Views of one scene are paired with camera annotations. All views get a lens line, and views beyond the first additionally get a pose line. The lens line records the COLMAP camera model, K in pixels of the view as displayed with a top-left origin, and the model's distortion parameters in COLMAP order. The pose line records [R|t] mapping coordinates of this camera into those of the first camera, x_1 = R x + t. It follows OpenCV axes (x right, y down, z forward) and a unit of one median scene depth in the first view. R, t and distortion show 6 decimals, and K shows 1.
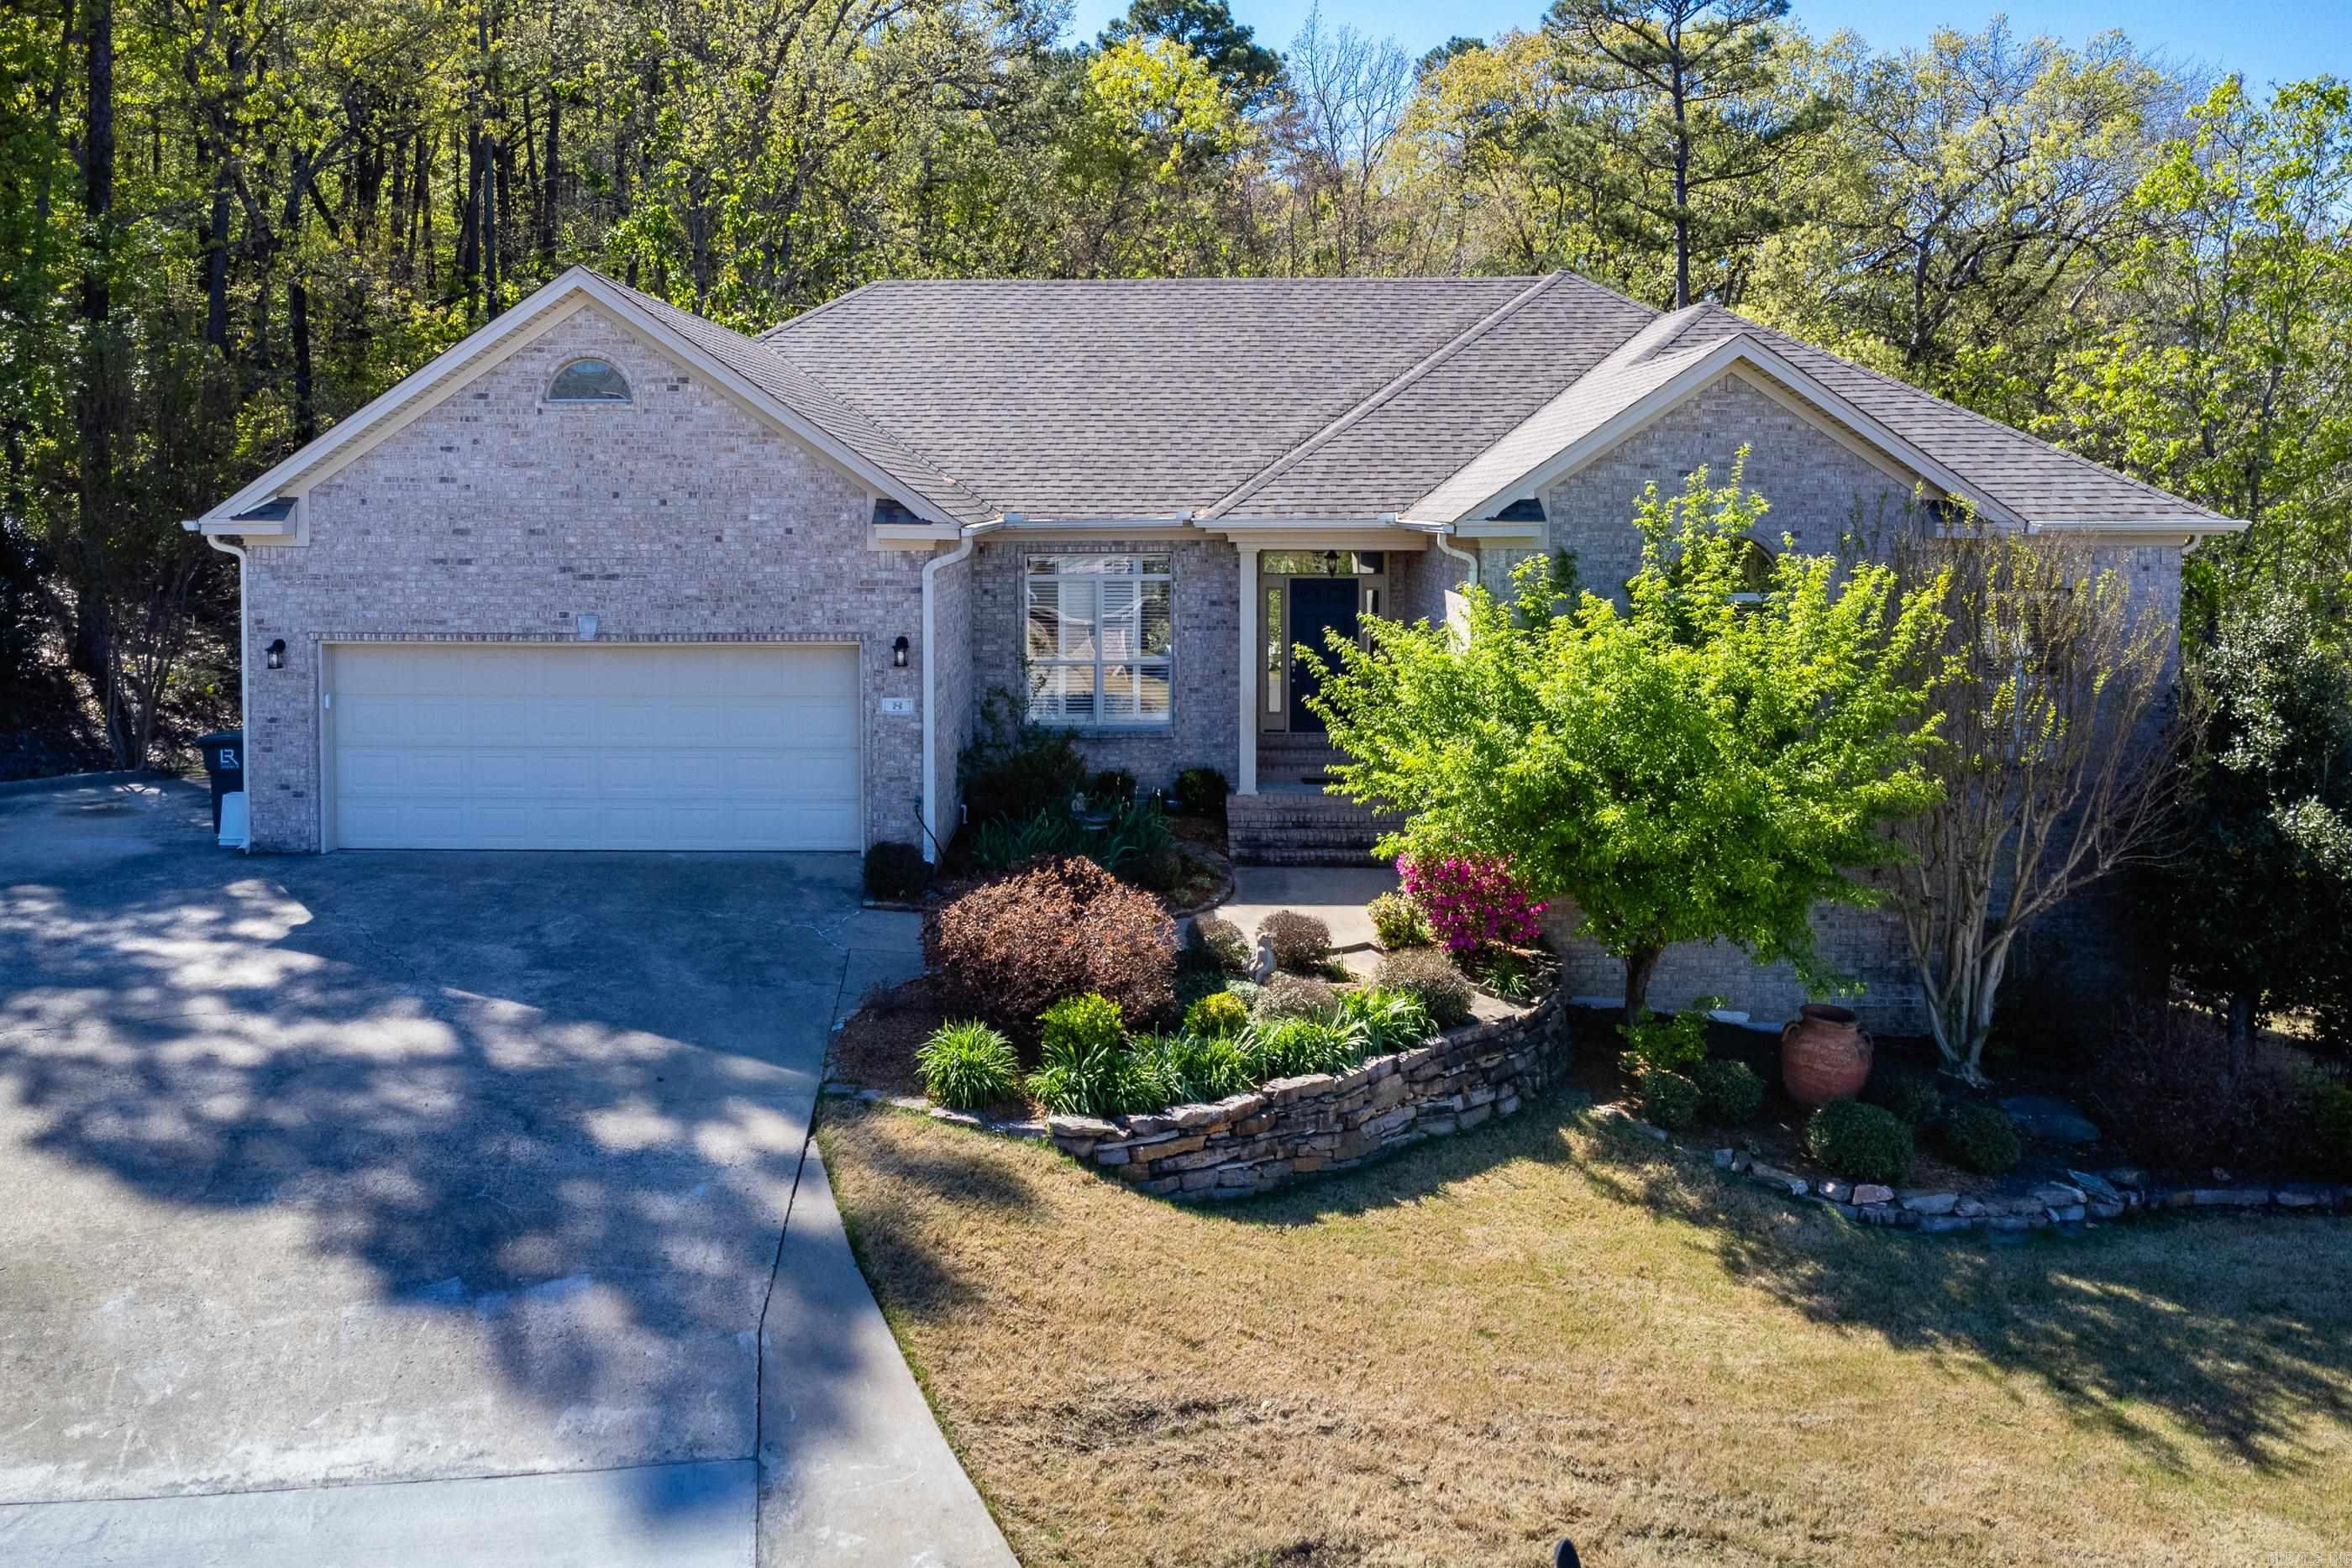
lens RADIAL K [[1658.0, 0, 1165.8], [0, 1658.0, 582.4], [0, 0, 1]] dist [0.000090, 0.001480]
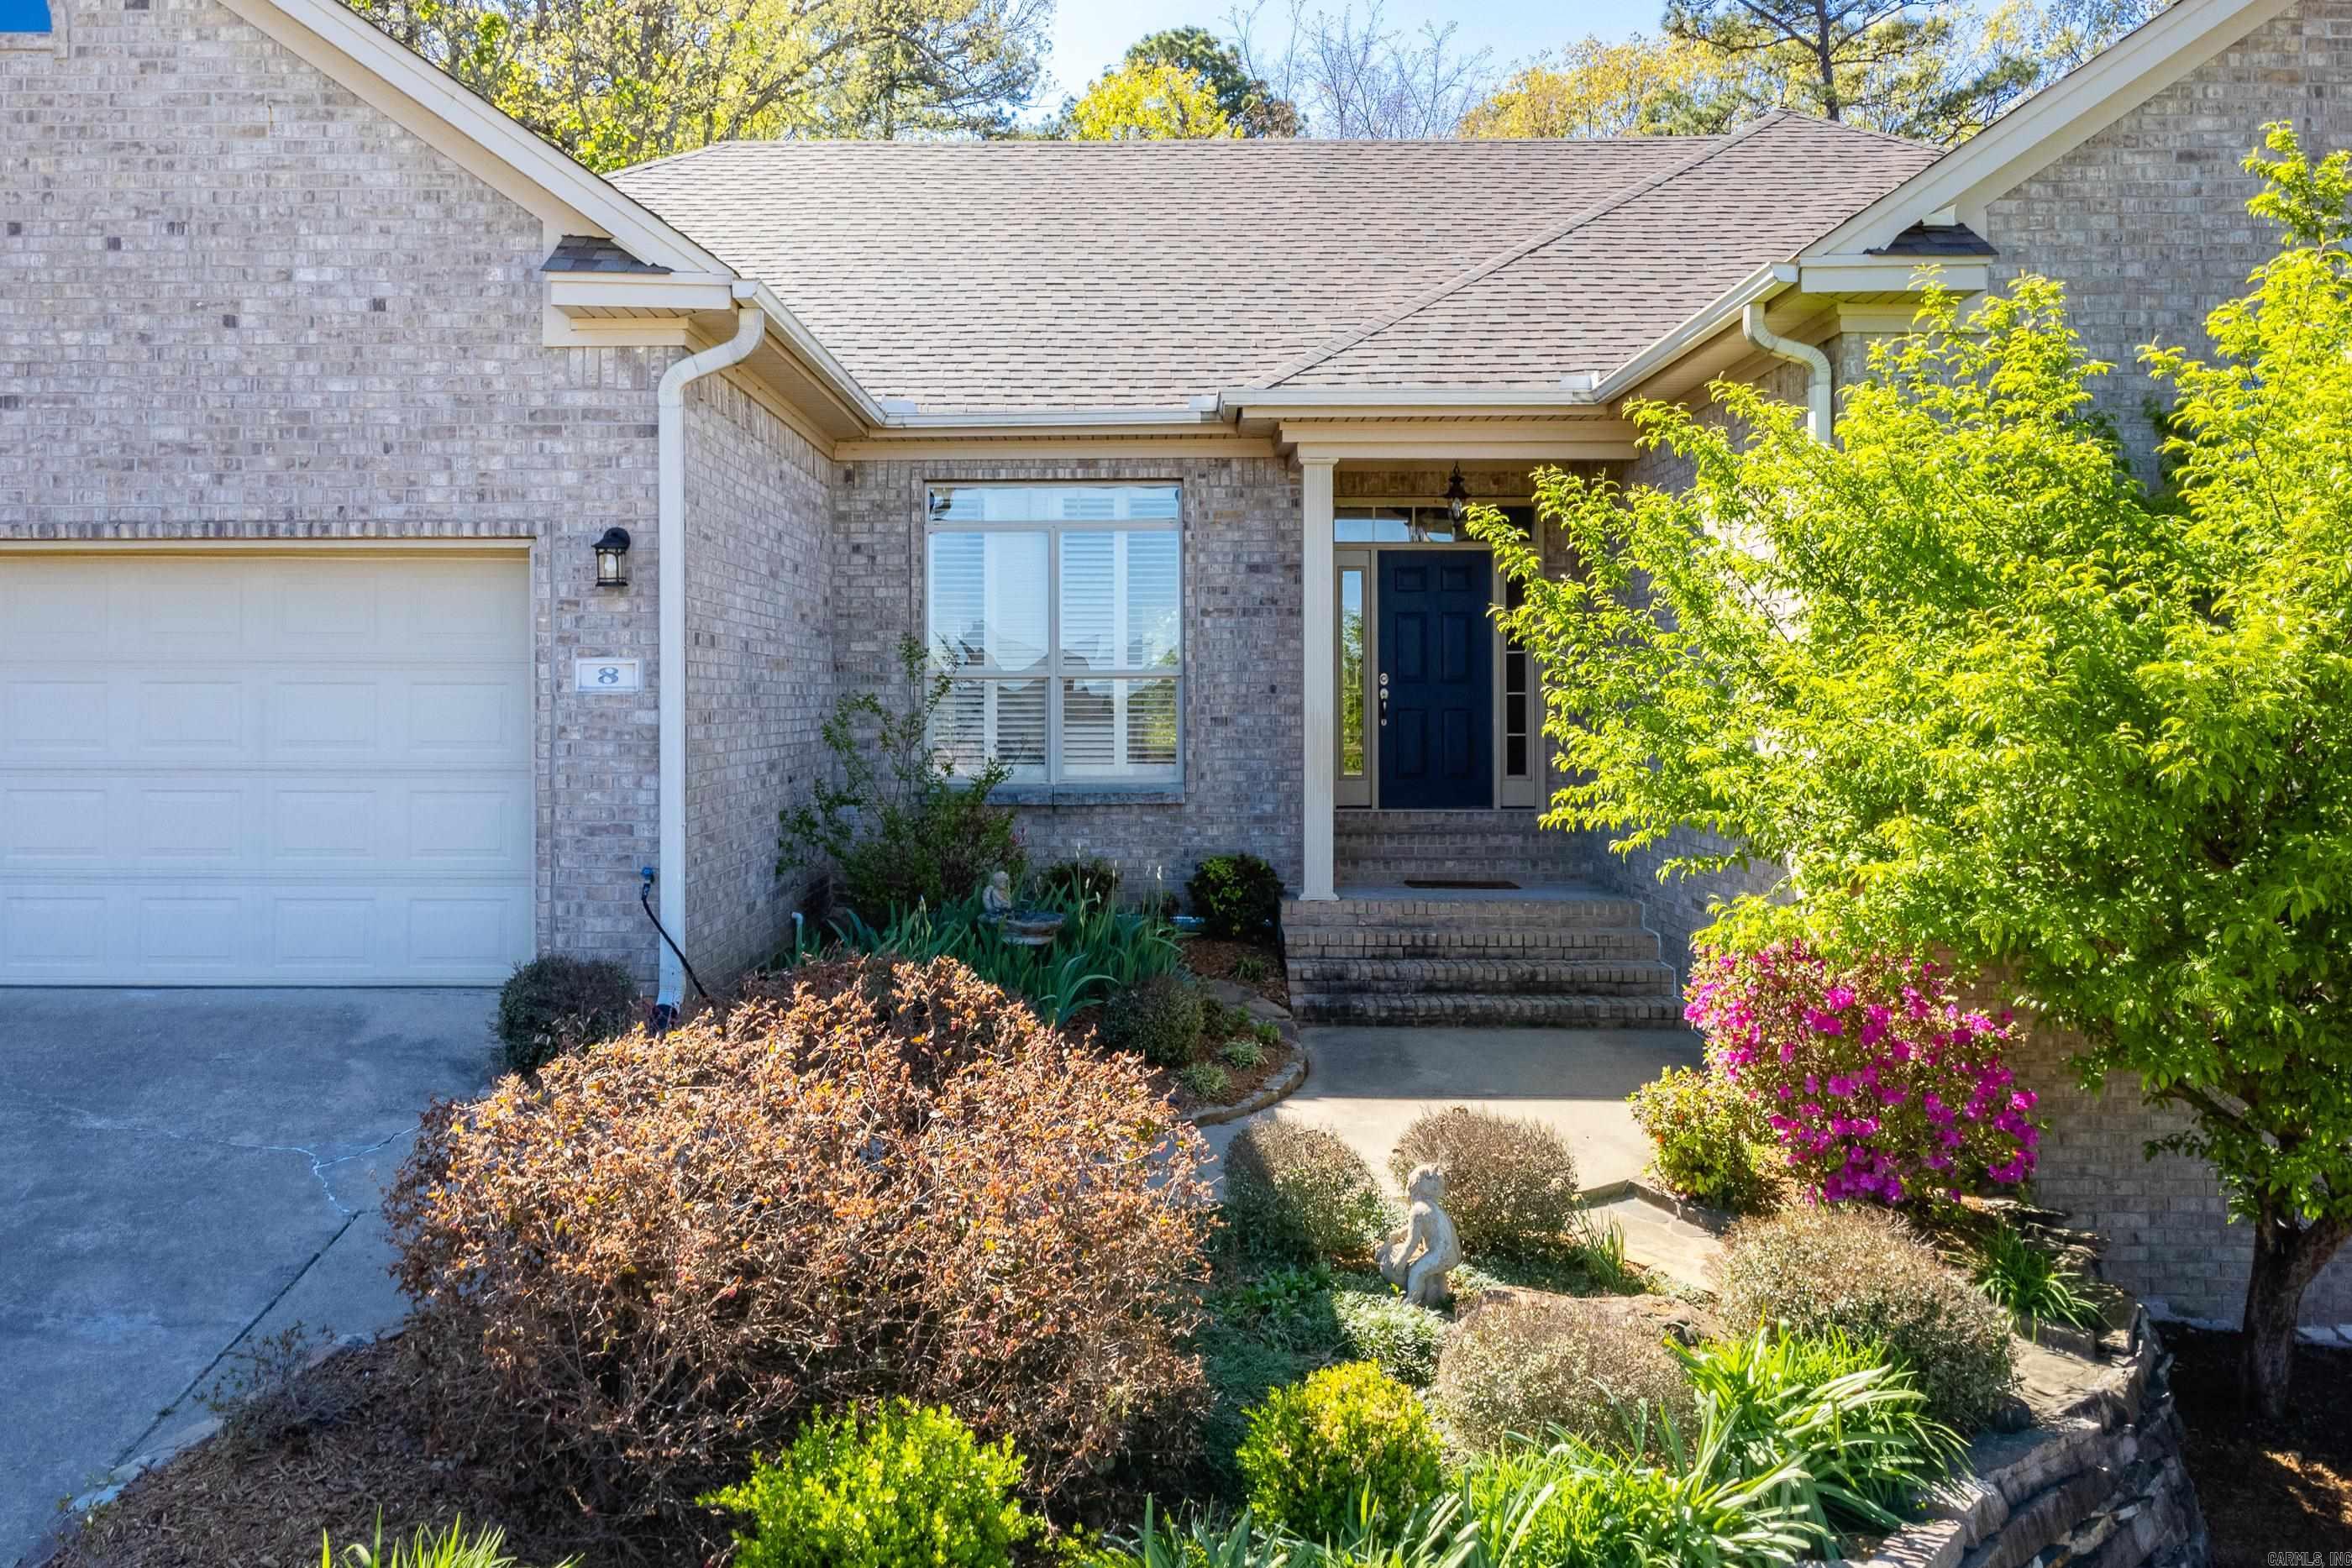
lens RADIAL K [[1678.8, 0, 1176.5], [0, 1678.8, 704.4], [0, 0, 1]] dist [0.008199, -0.004441]
pose [[0.999983, -0.000491, 0.005764, -0.001973], [0.000741, 0.999059, -0.043365, 0.119433], [-0.005738, 0.043368, 0.999043, 0.597885]]
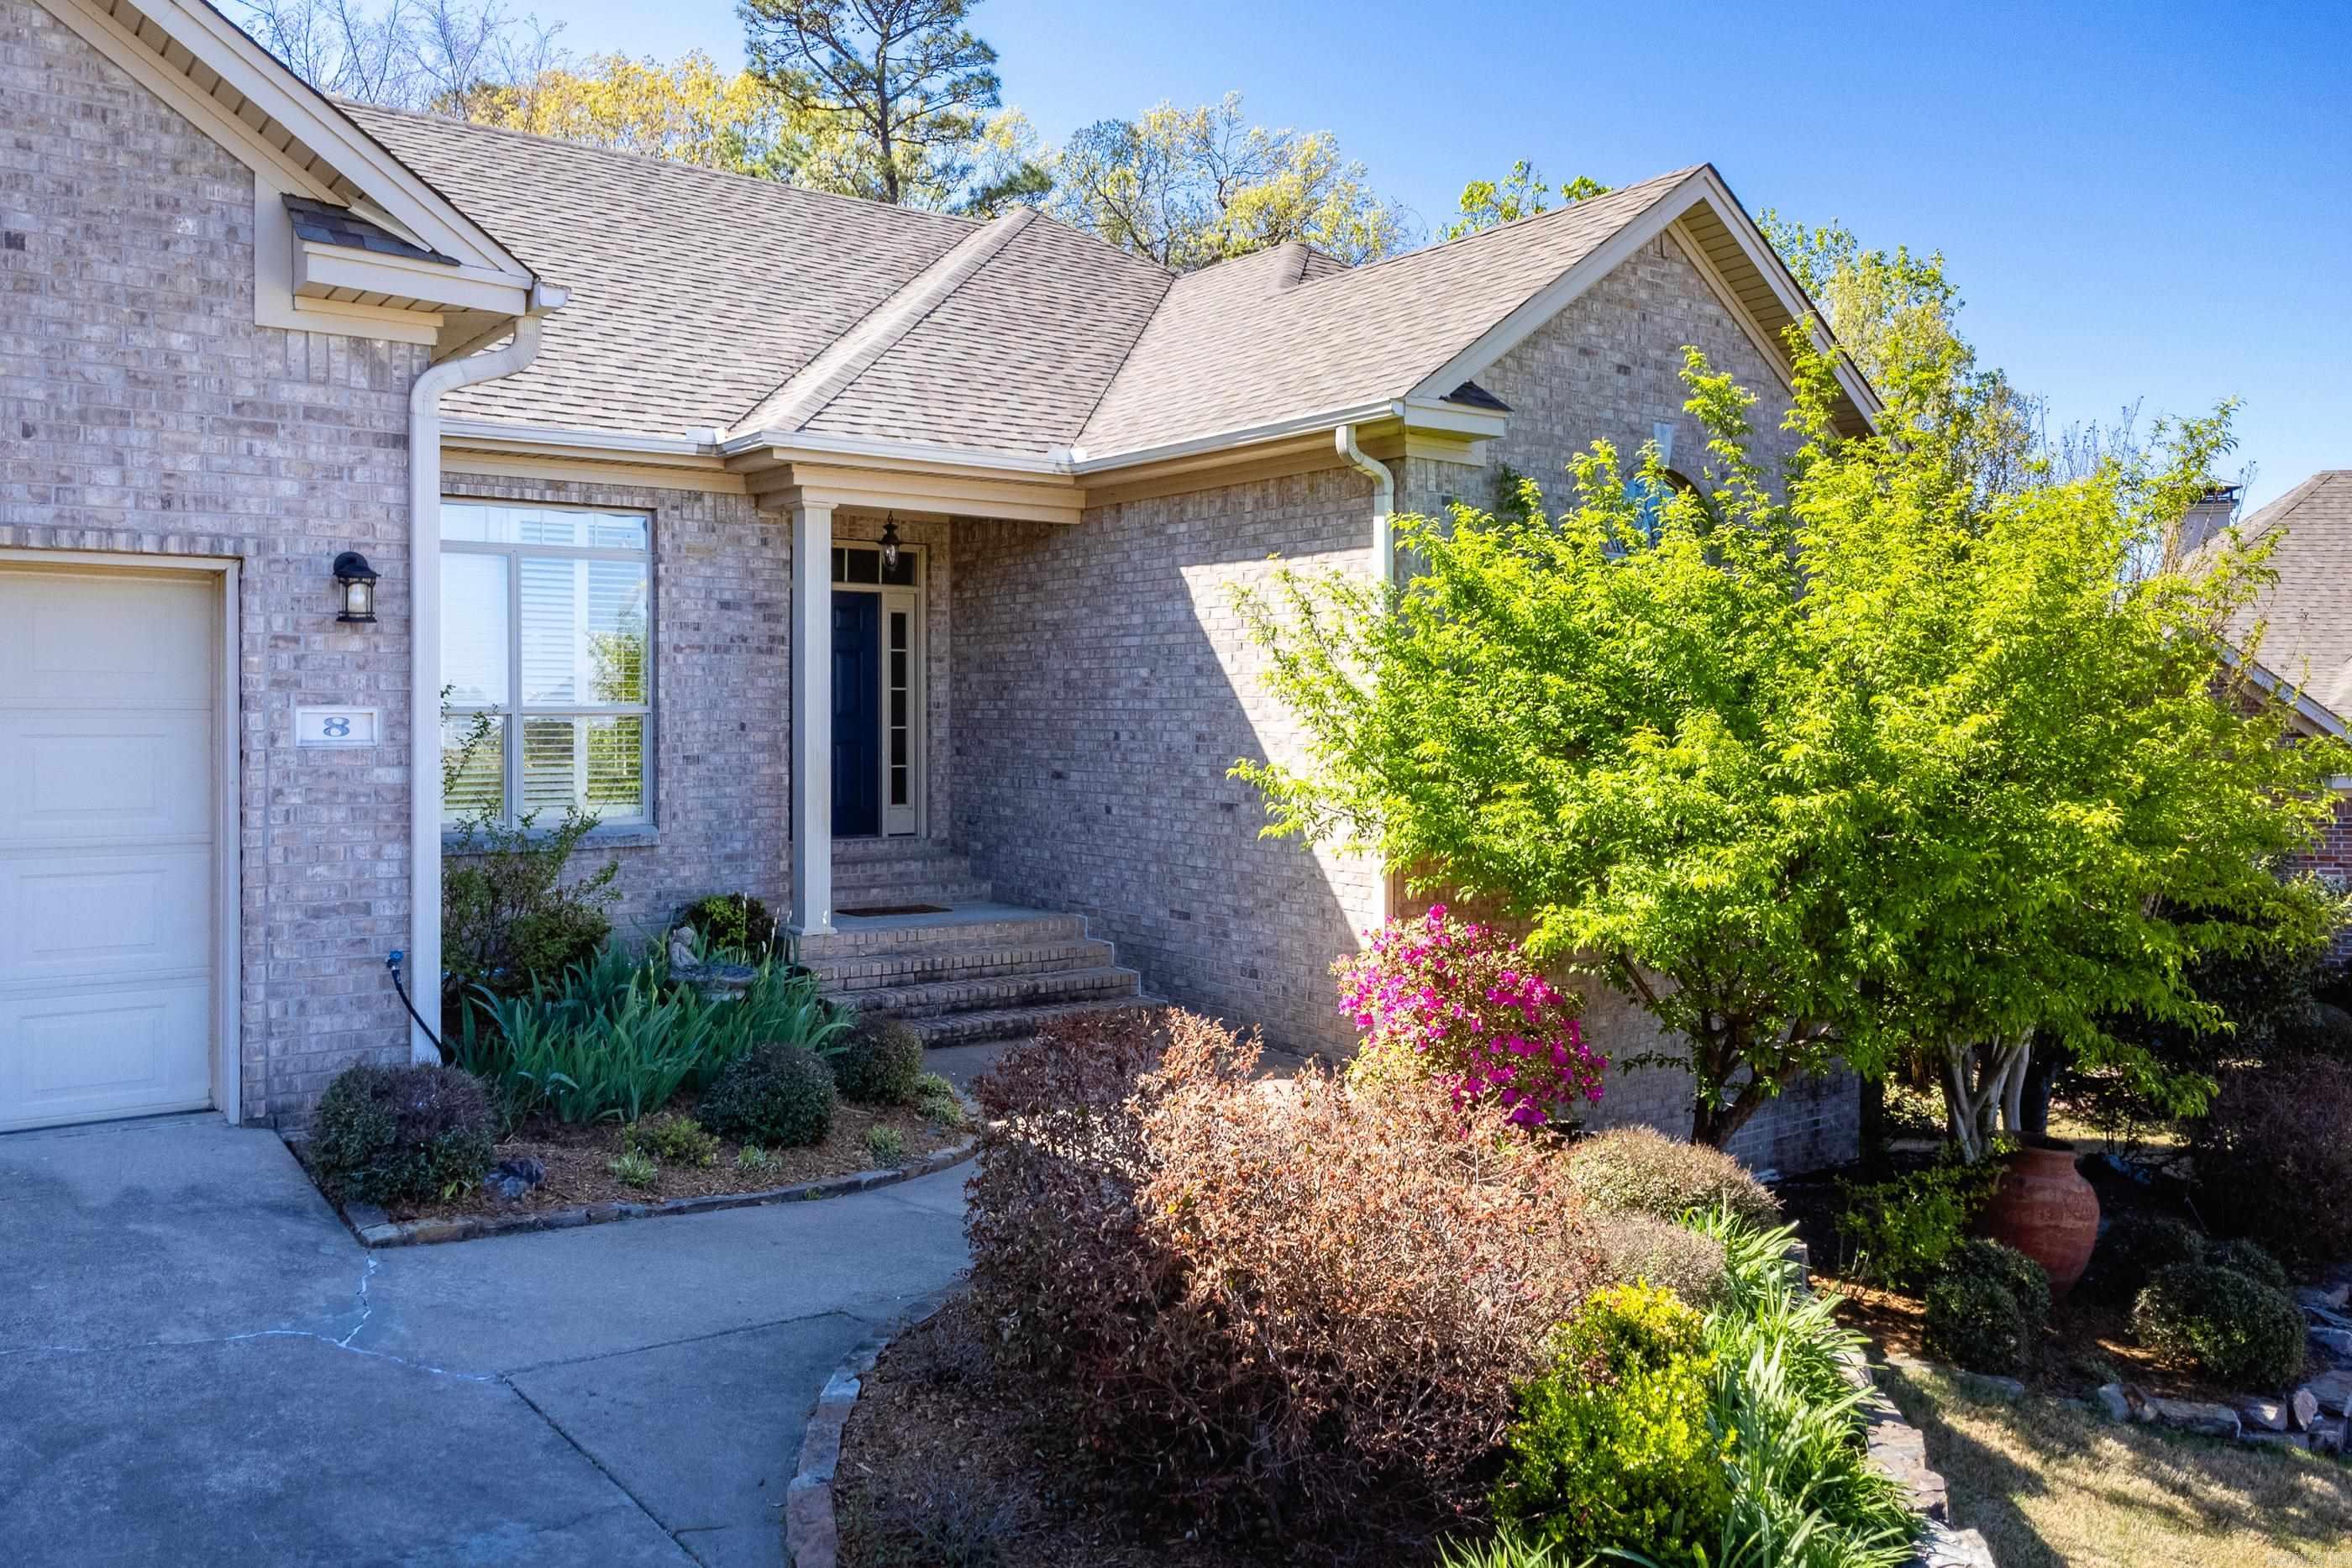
lens RADIAL K [[1682.3, 0, 1084.3], [0, 1682.3, 739.5], [0, 0, 1]] dist [-0.001138, -0.004399]
pose [[0.816487, -0.005460, 0.577338, -0.285563], [0.021866, 0.999530, -0.021471, 0.103782], [-0.576950, 0.030155, 0.816223, 0.651757]]
